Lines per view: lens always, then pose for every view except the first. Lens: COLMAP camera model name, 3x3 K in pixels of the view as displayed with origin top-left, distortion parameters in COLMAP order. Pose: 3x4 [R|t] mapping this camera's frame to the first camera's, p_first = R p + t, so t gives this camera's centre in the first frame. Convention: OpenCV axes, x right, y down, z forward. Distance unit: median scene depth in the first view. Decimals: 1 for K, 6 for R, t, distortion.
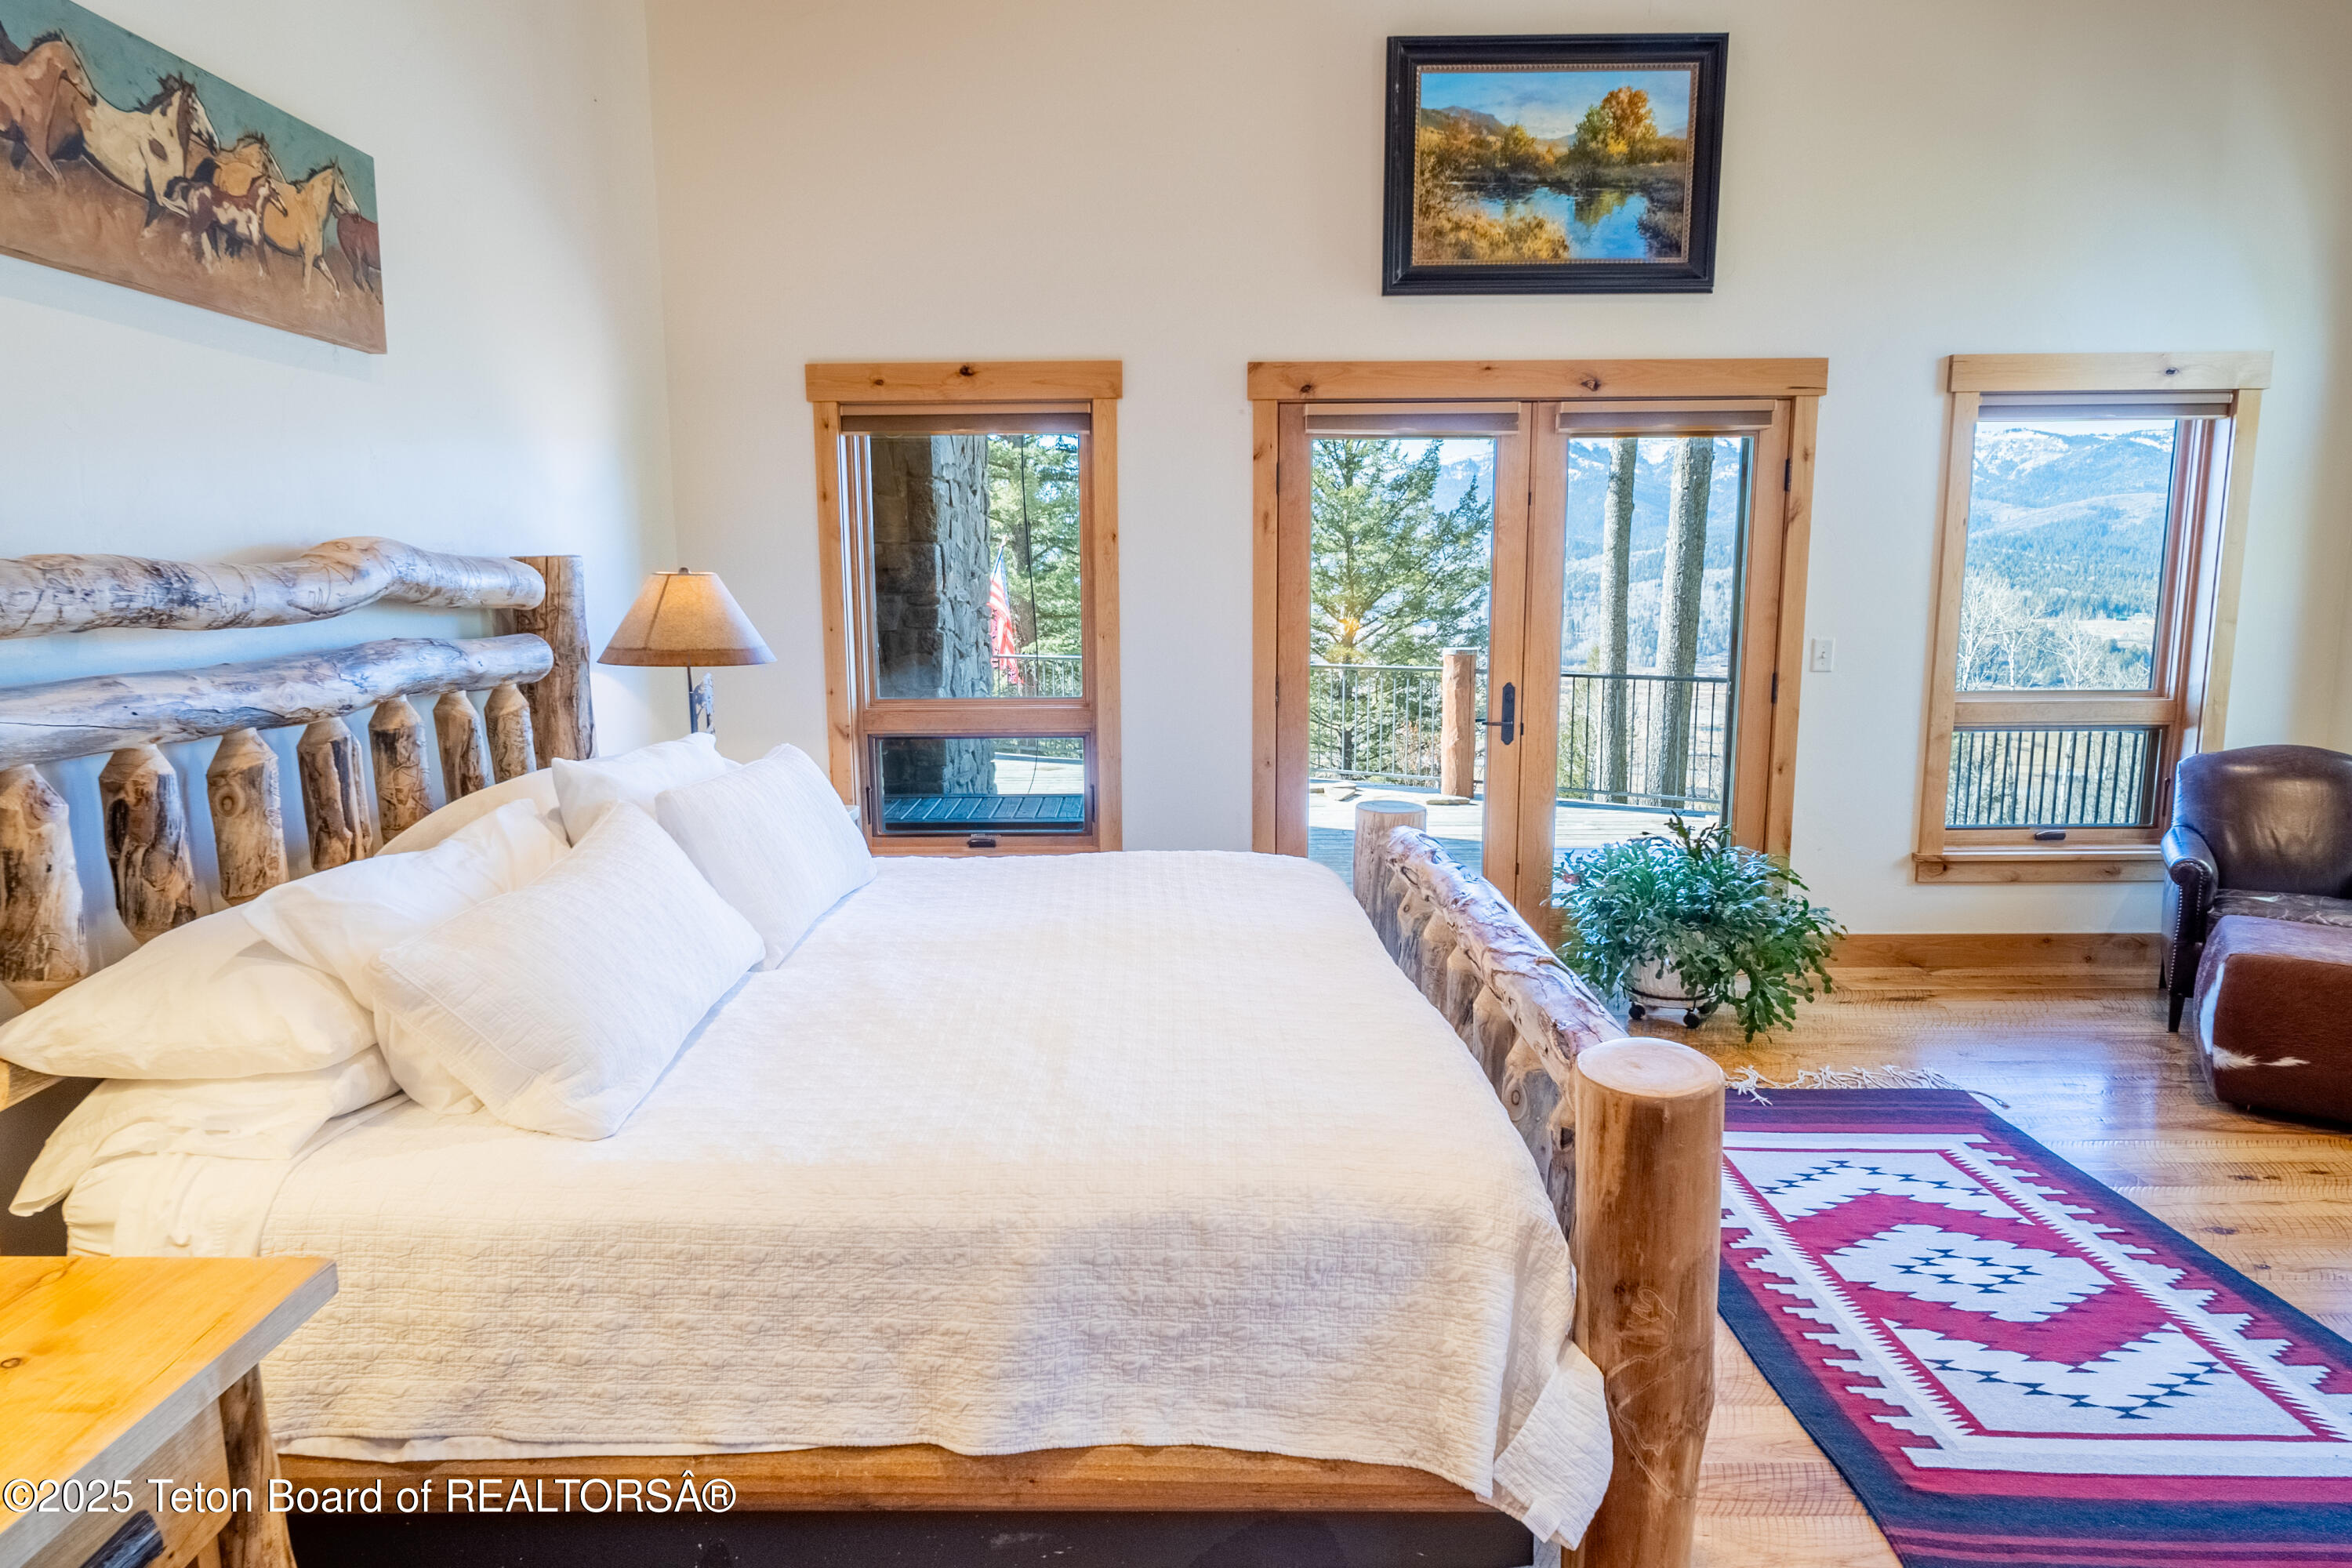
lens RADIAL K [[1314.0, 0, 1168.1], [0, 1314.0, 775.2], [0, 0, 1]] dist [0.002318, -0.000290]
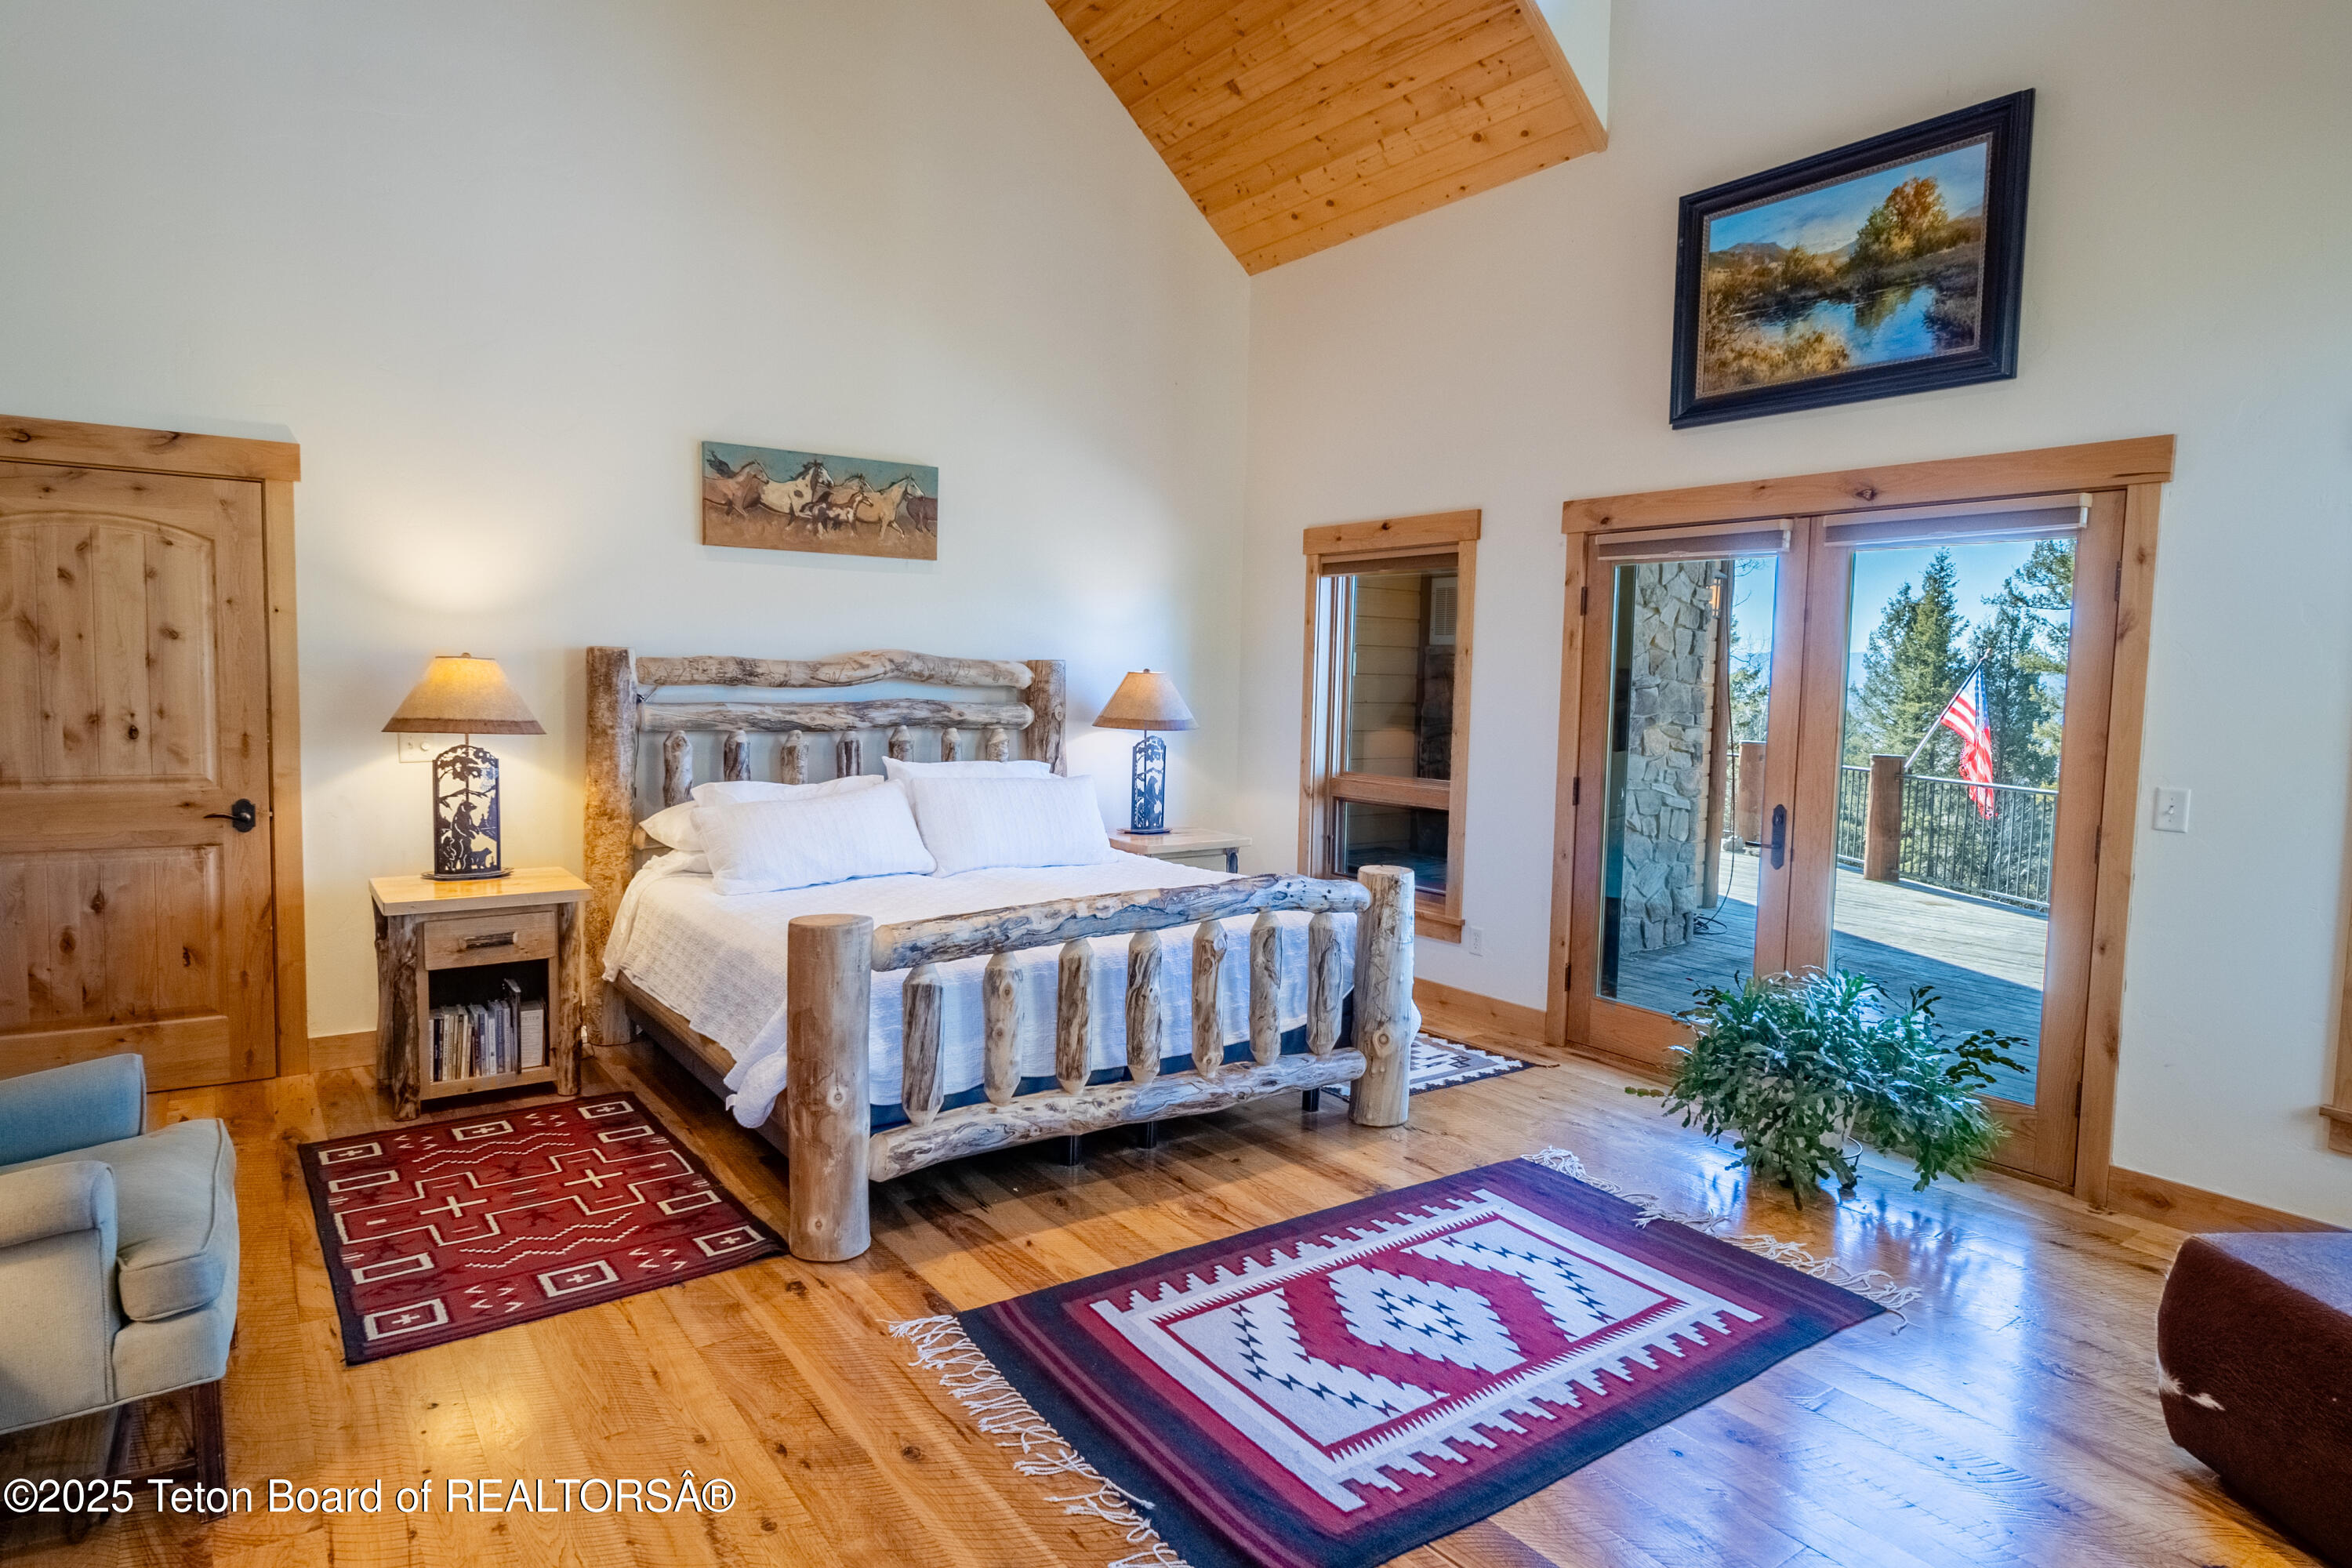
lens RADIAL K [[1314.0, 0, 1163.4], [0, 1314.0, 779.2], [0, 0, 1]] dist [0.002318, -0.000290]
pose [[0.586113, 0.086295, -0.805620, 0.820992], [-0.148175, 0.988959, -0.001868, -0.021504], [0.796565, 0.120468, 0.592429, 0.074431]]
